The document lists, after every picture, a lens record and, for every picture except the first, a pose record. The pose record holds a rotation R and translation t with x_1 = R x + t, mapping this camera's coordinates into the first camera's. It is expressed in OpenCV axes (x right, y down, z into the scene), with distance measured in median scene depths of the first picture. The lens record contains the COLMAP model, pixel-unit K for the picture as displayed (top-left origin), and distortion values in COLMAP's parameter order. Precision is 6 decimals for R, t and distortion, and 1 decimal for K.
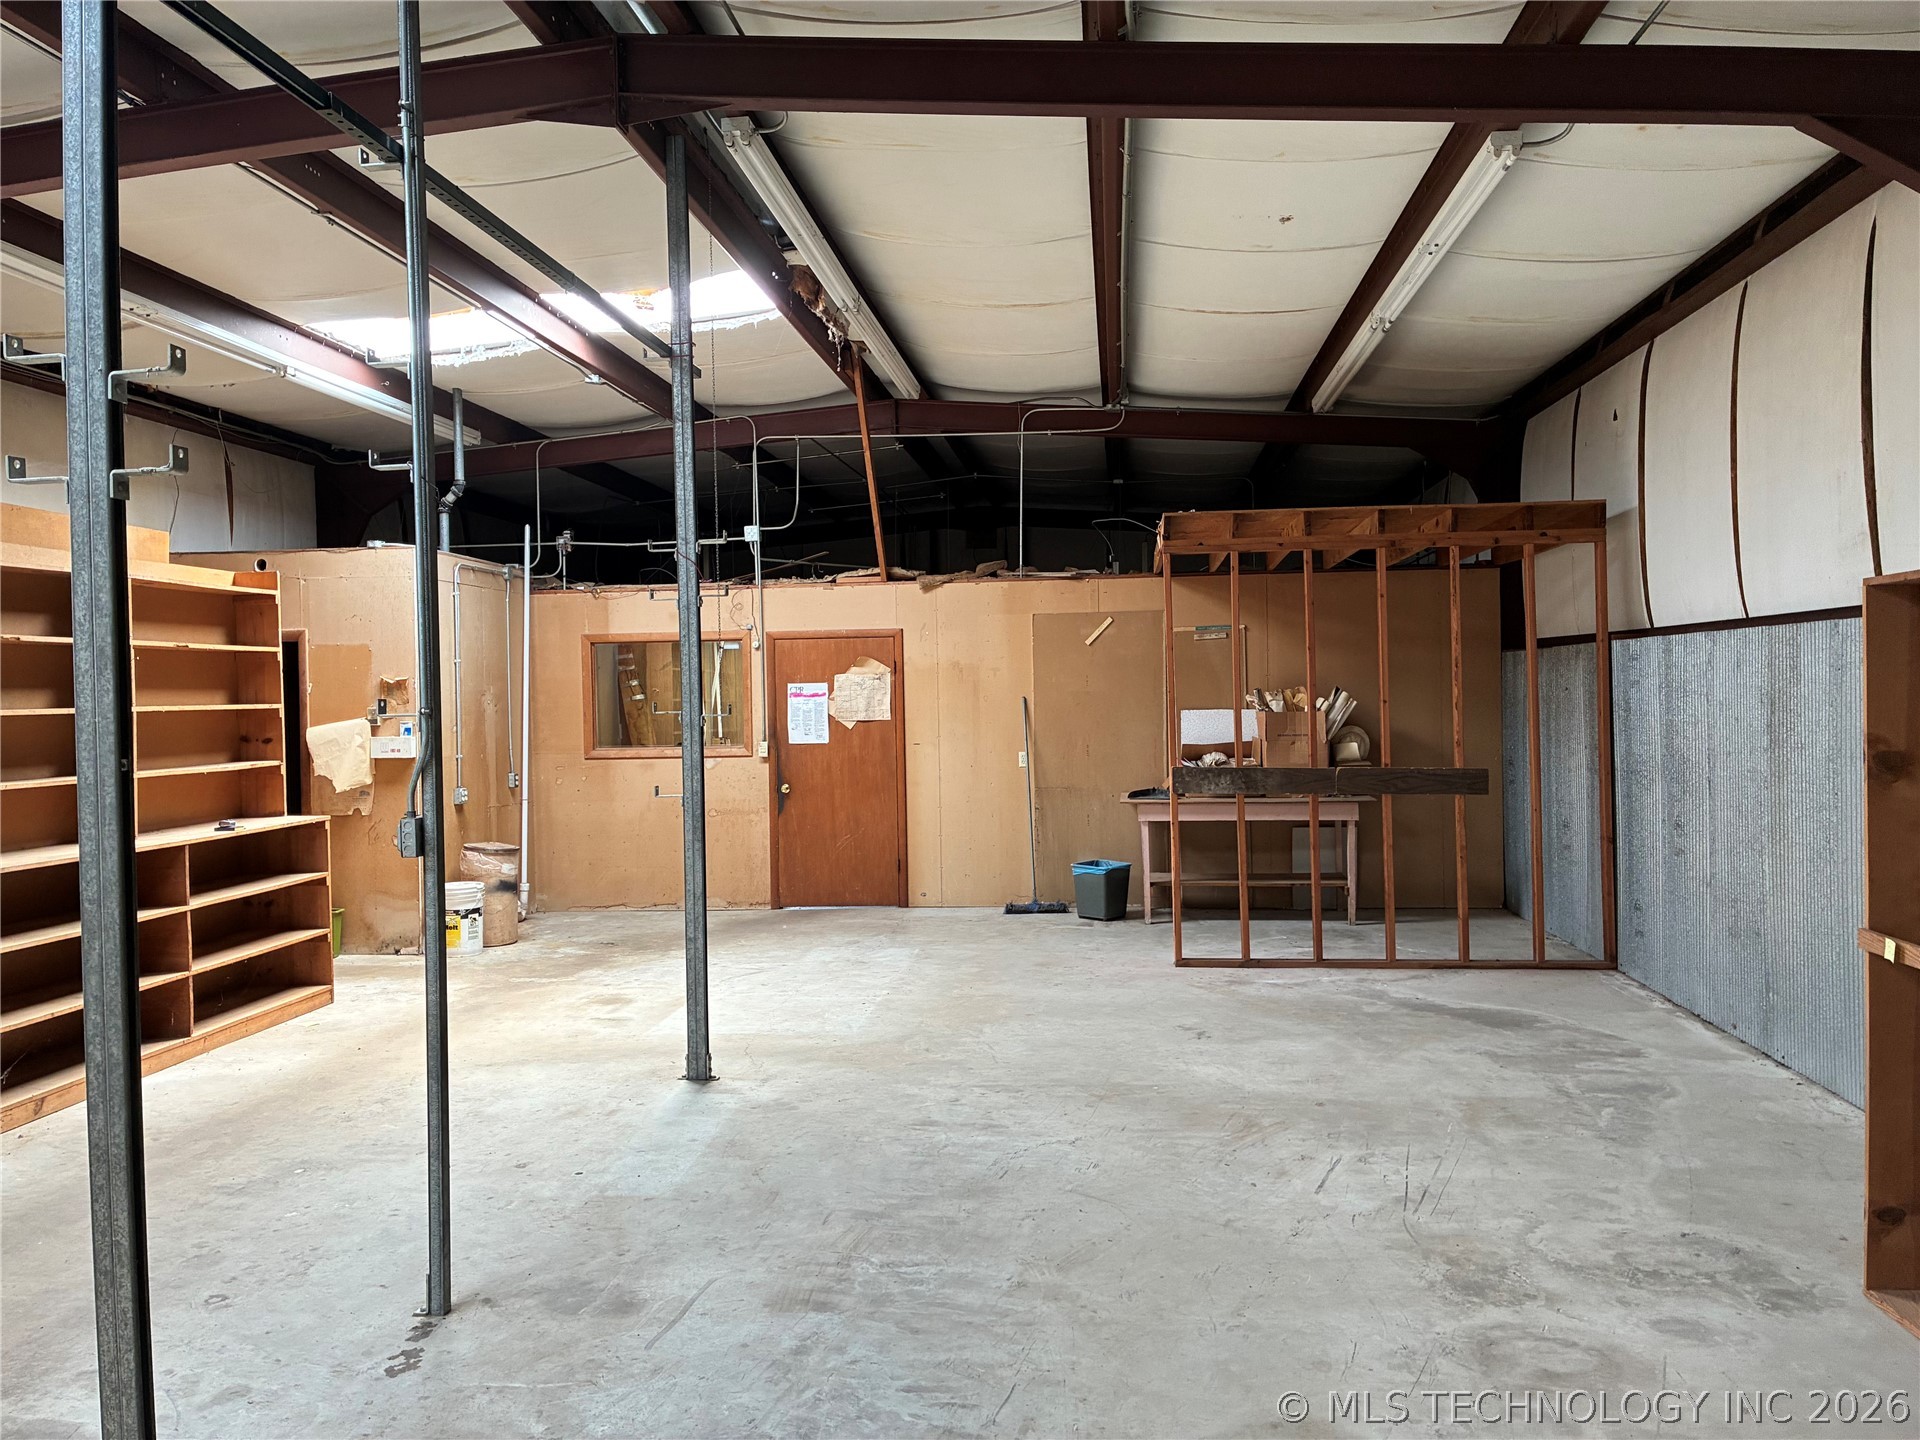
lens RADIAL K [[1463.4, 0, 966.9], [0, 1463.4, 715.5], [0, 0, 1]] dist [0.037851, -0.039193]
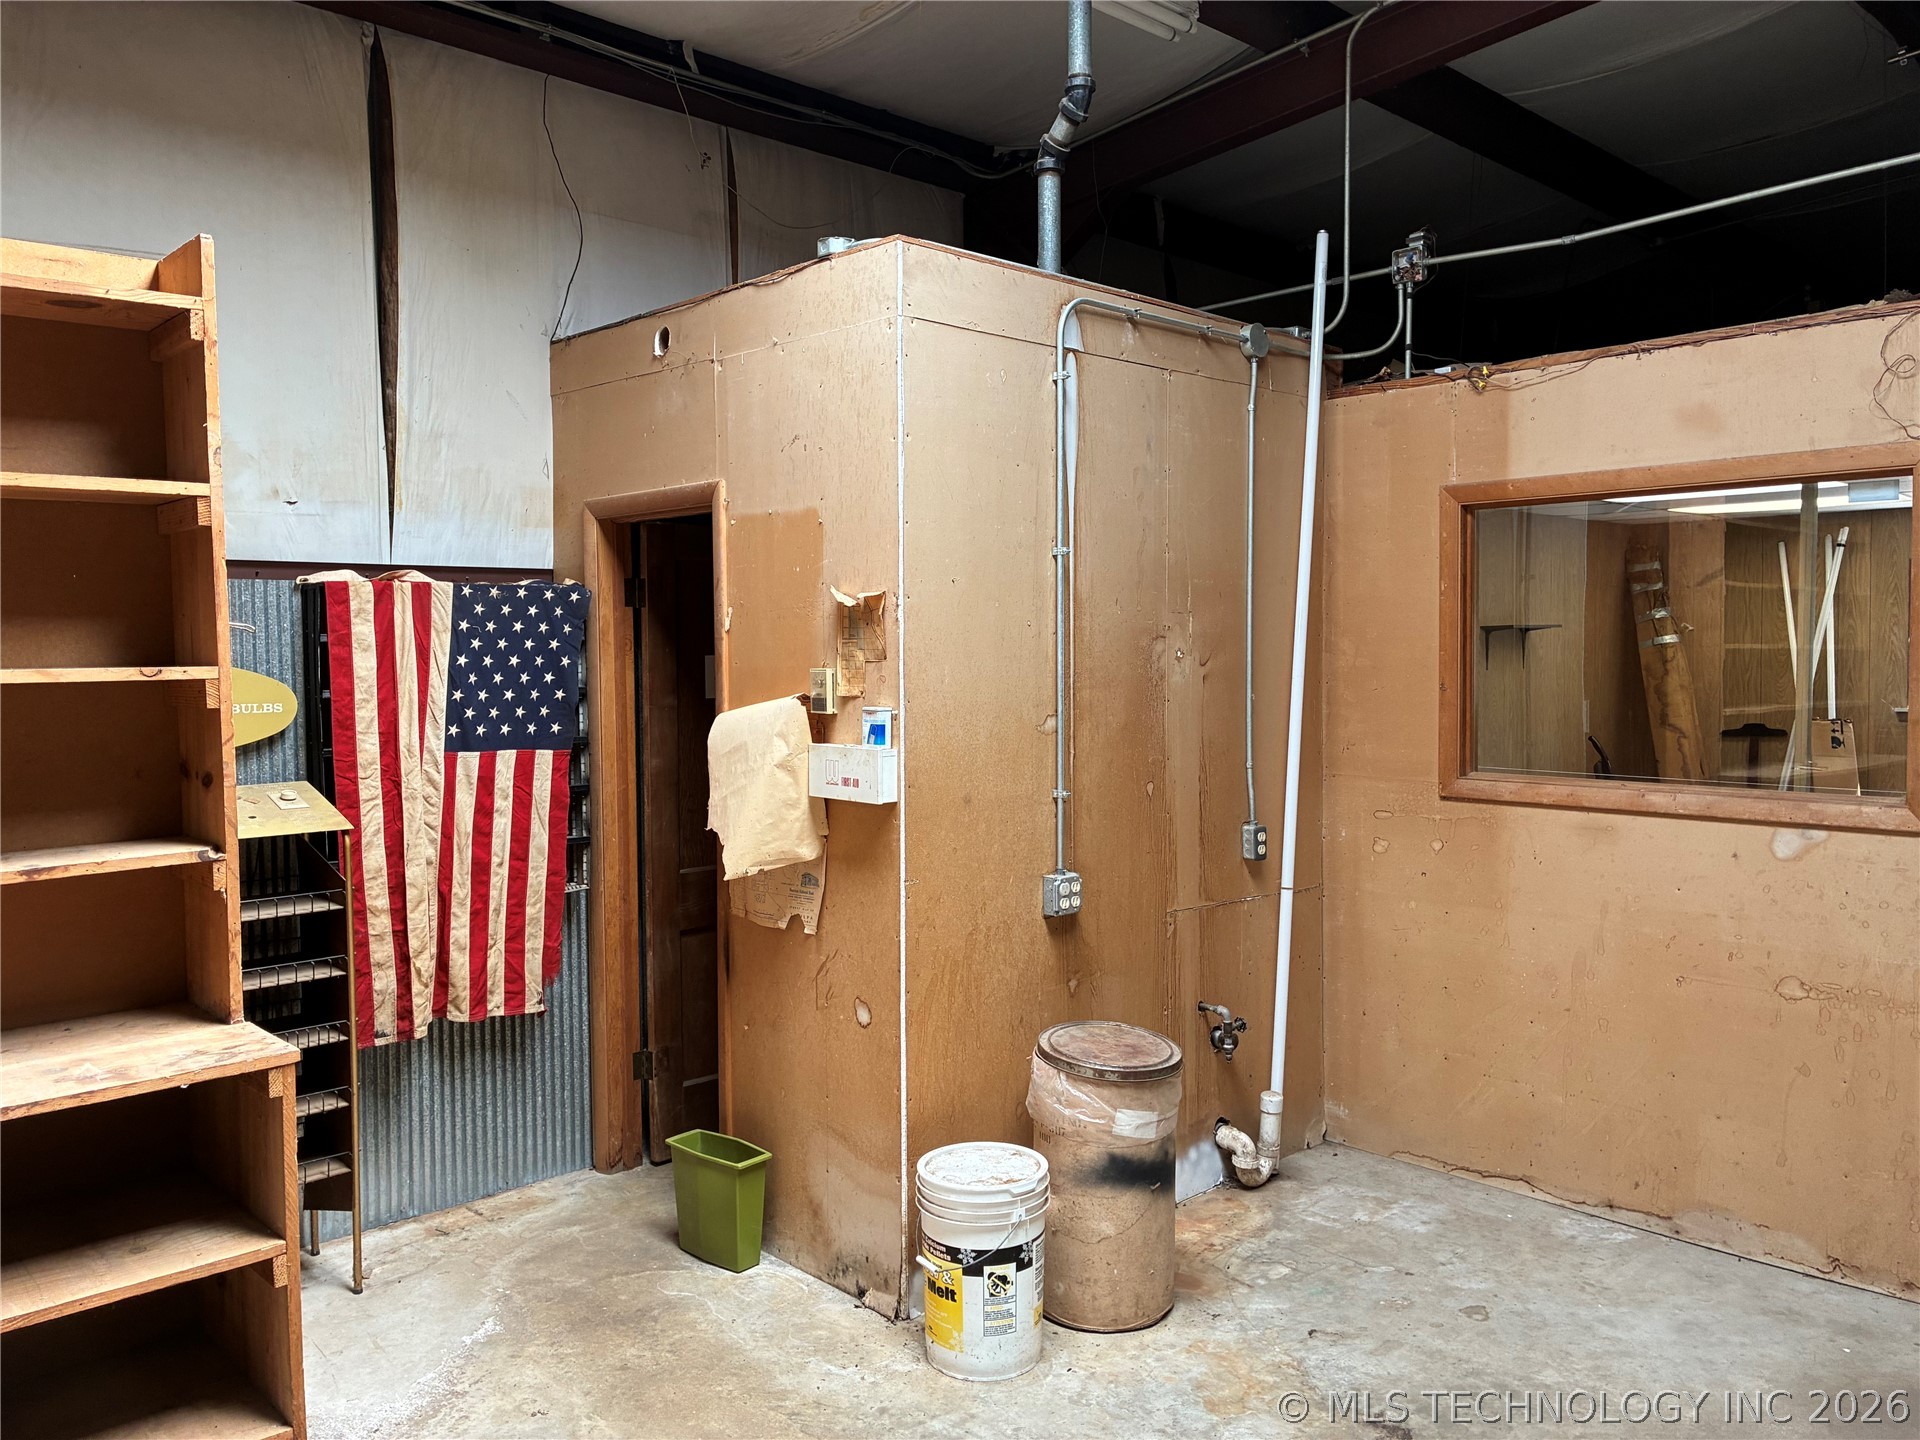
lens RADIAL K [[1463.4, 0, 968.7], [0, 1463.4, 702.9], [0, 0, 1]] dist [0.037851, -0.039193]
pose [[0.766132, 0.040059, -0.641433, -0.120273], [-0.017040, 0.998971, 0.042035, -0.013297], [0.642457, -0.021274, 0.766027, 0.720034]]
